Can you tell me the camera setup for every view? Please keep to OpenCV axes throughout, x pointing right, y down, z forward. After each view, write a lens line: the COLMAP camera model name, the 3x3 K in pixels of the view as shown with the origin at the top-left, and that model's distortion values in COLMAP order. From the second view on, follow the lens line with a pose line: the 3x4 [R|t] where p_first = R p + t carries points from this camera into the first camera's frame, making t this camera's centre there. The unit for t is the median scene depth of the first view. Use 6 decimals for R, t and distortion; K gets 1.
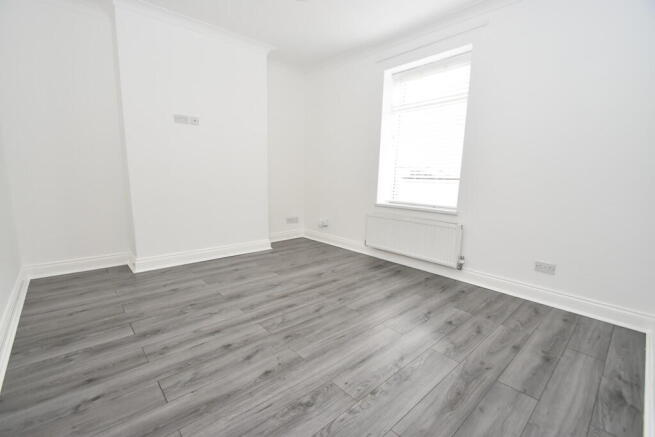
lens RADIAL K [[285.8, 0, 327.5], [0, 285.8, 218.5], [0, 0, 1]] dist [-0.001015, -0.000273]
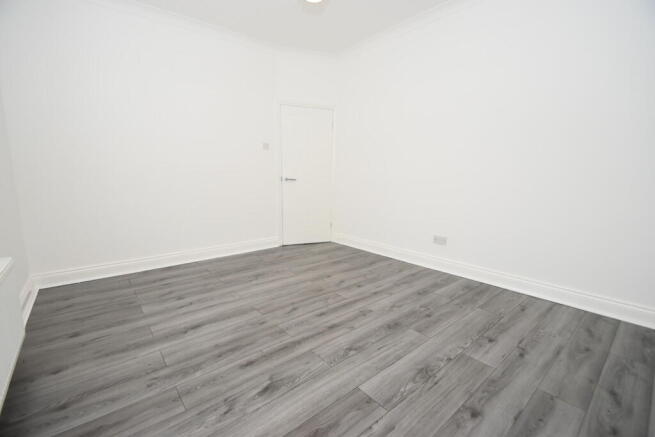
lens RADIAL K [[287.1, 0, 325.4], [0, 287.1, 224.0], [0, 0, 1]] dist [0.000838, -0.000697]
pose [[-0.998737, -0.034161, 0.036836, -0.167986], [-0.020895, 0.949261, 0.313795, -0.265881], [-0.045686, 0.312629, -0.948776, 1.829299]]
